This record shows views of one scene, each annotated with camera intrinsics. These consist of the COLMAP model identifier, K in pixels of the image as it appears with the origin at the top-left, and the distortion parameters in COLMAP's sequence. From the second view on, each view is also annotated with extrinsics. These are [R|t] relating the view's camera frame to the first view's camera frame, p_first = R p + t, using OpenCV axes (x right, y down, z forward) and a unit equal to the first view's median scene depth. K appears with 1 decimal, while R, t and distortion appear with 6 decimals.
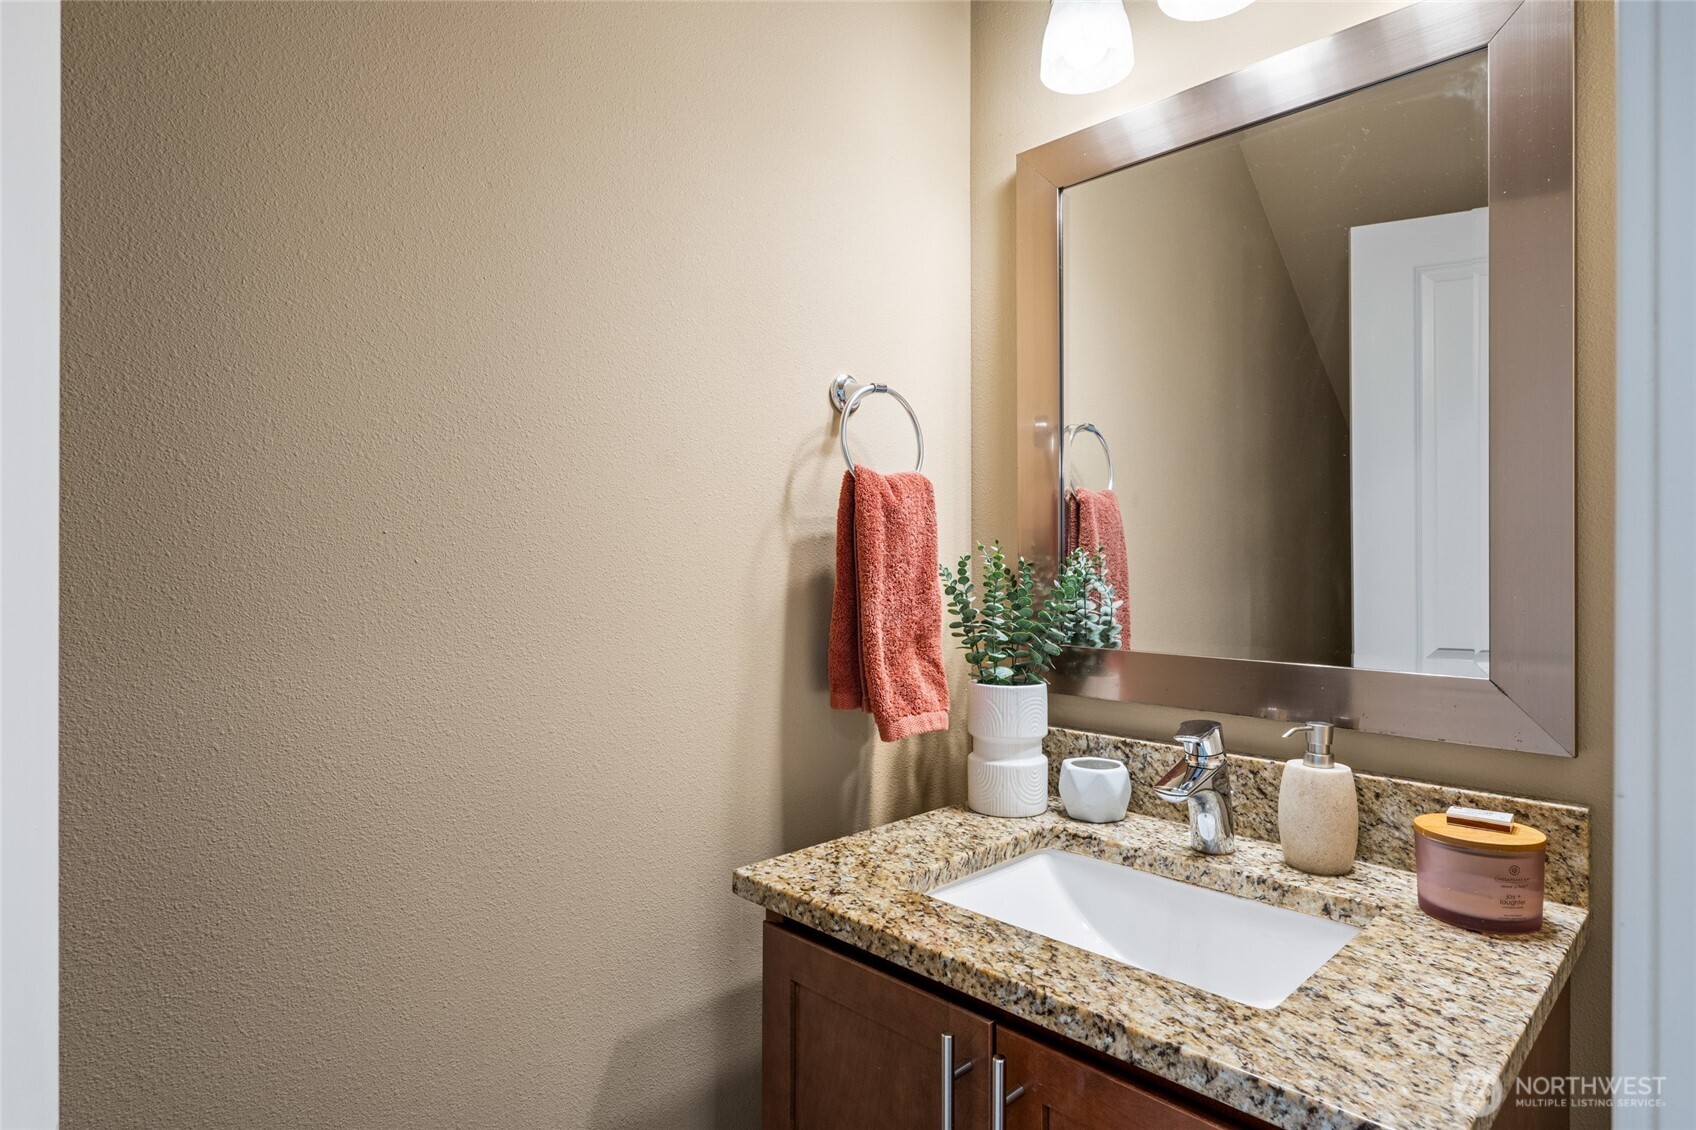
lens RADIAL K [[928.1, 0, 848.2], [0, 928.1, 561.3], [0, 0, 1]] dist [0.000119, 0.000005]
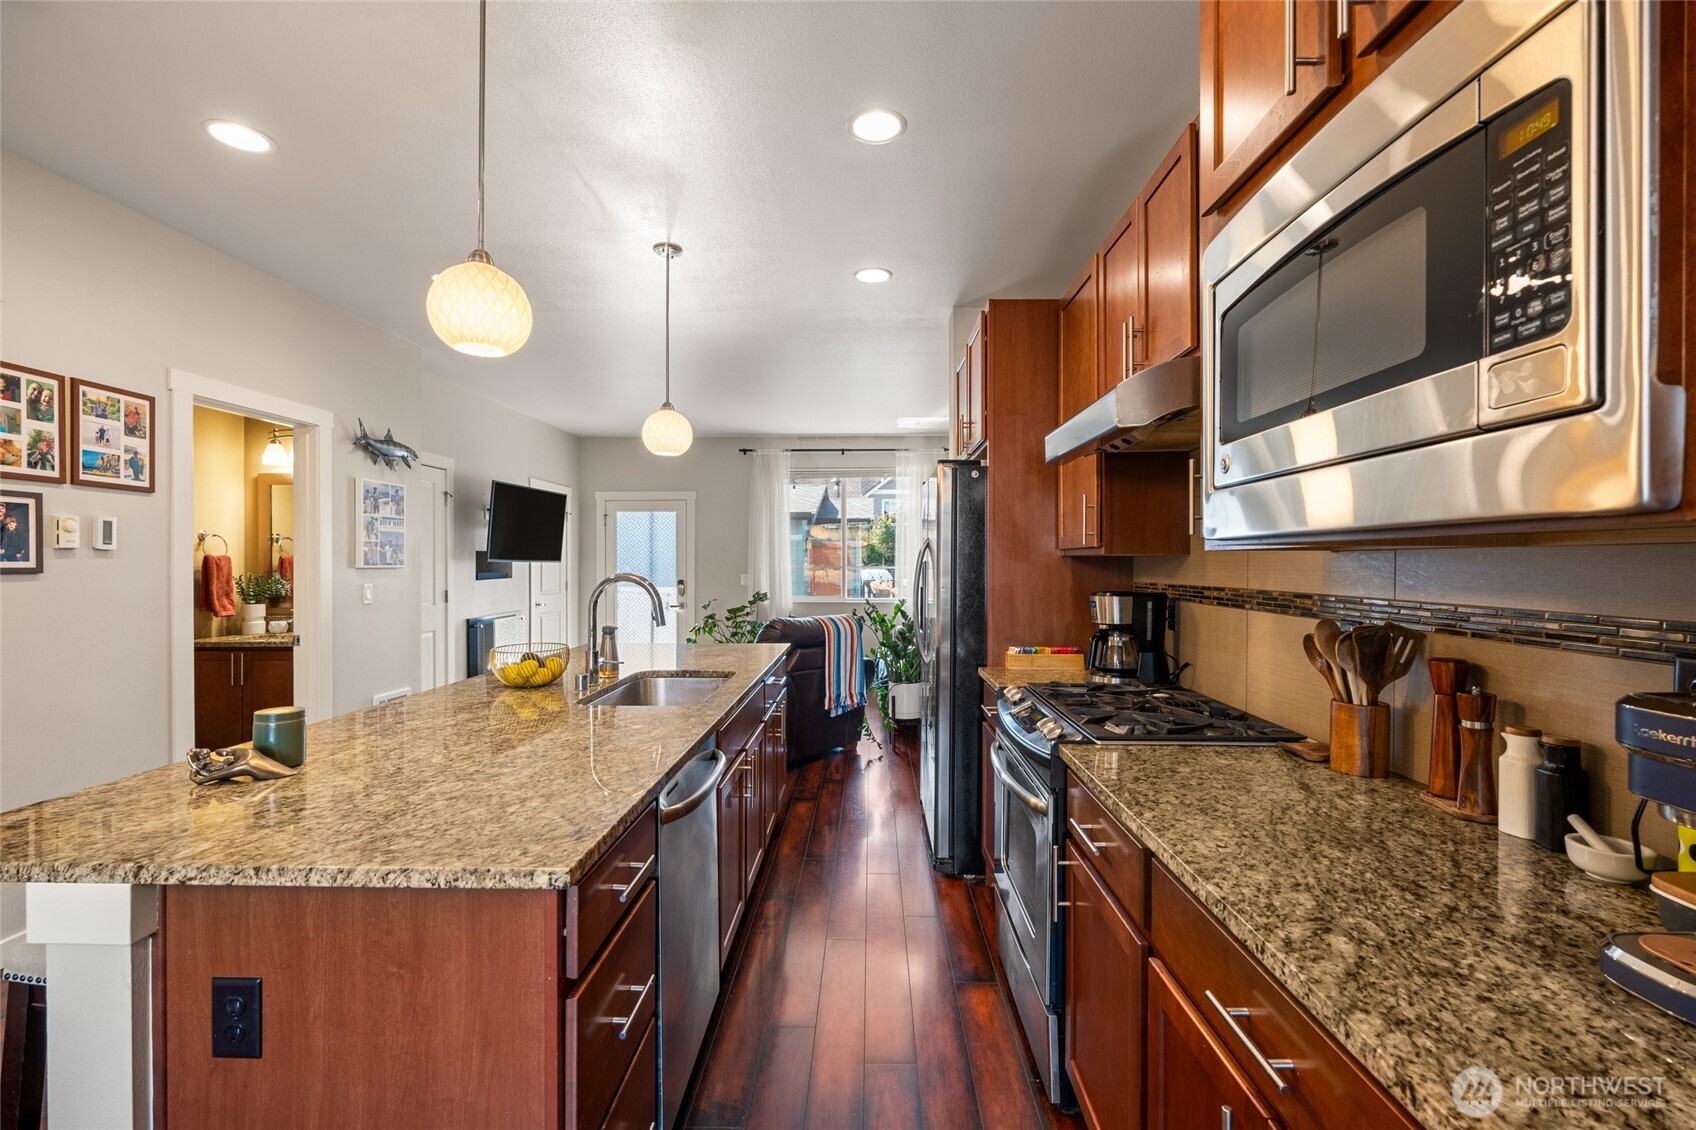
lens RADIAL K [[744.1, 0, 849.3], [0, 744.1, 568.8], [0, 0, 1]] dist [0.001739, -0.000017]
pose [[0.714058, -0.004034, 0.700075, -0.271798], [0.004461, 0.999989, 0.001213, -0.024509], [-0.700072, 0.002257, 0.714069, -3.384843]]
